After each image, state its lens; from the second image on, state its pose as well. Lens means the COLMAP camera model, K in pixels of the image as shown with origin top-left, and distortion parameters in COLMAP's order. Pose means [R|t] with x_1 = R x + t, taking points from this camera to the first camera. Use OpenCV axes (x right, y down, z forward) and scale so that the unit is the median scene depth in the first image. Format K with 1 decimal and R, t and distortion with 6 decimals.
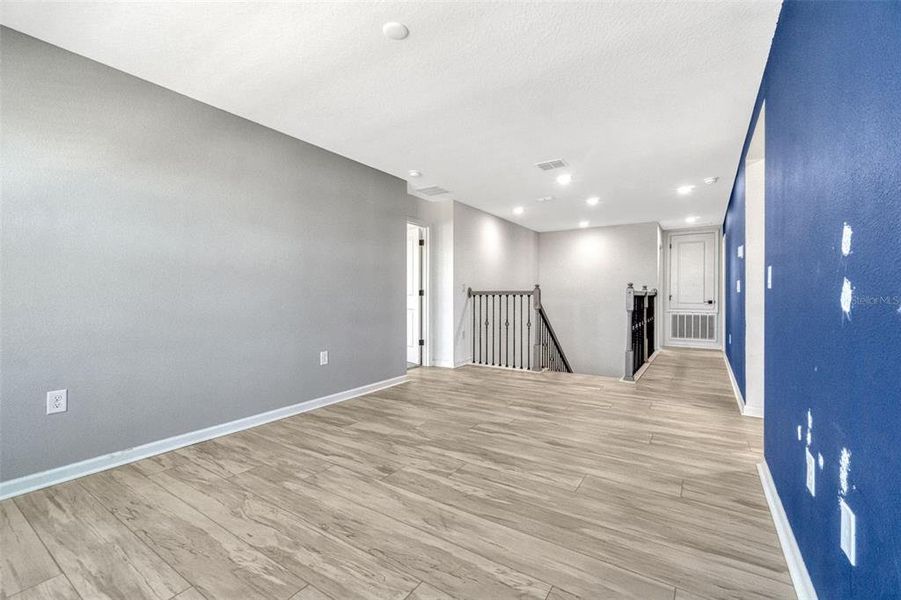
lens RADIAL K [[386.8, 0, 450.5], [0, 386.8, 300.0], [0, 0, 1]] dist [-0.000478, 0.000122]
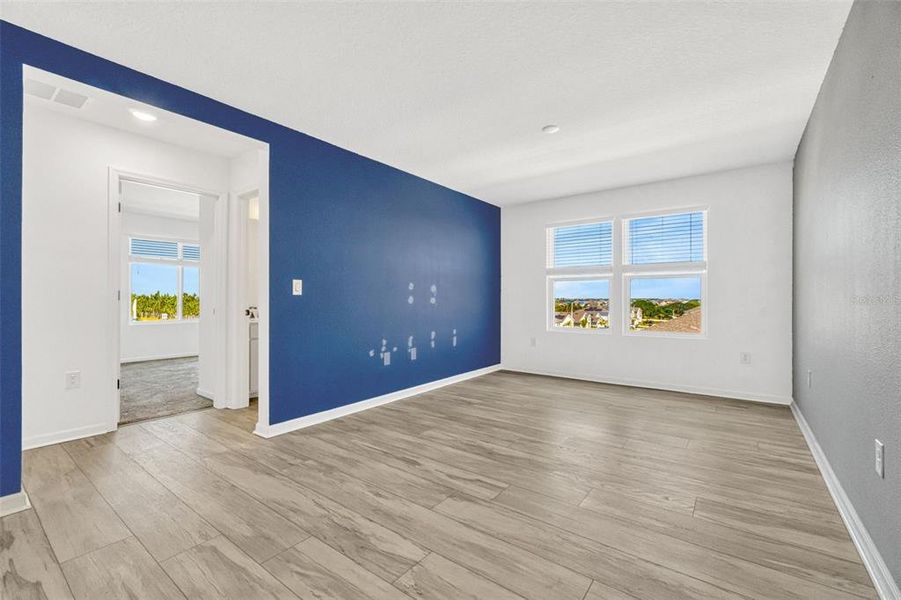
lens RADIAL K [[386.8, 0, 450.5], [0, 386.8, 300.0], [0, 0, 1]] dist [-0.000478, 0.000122]
pose [[-0.997963, -0.002906, 0.063736, 0.127887], [-0.002186, 0.999933, 0.011366, -0.022233], [-0.063764, 0.011203, -0.997902, 2.011791]]
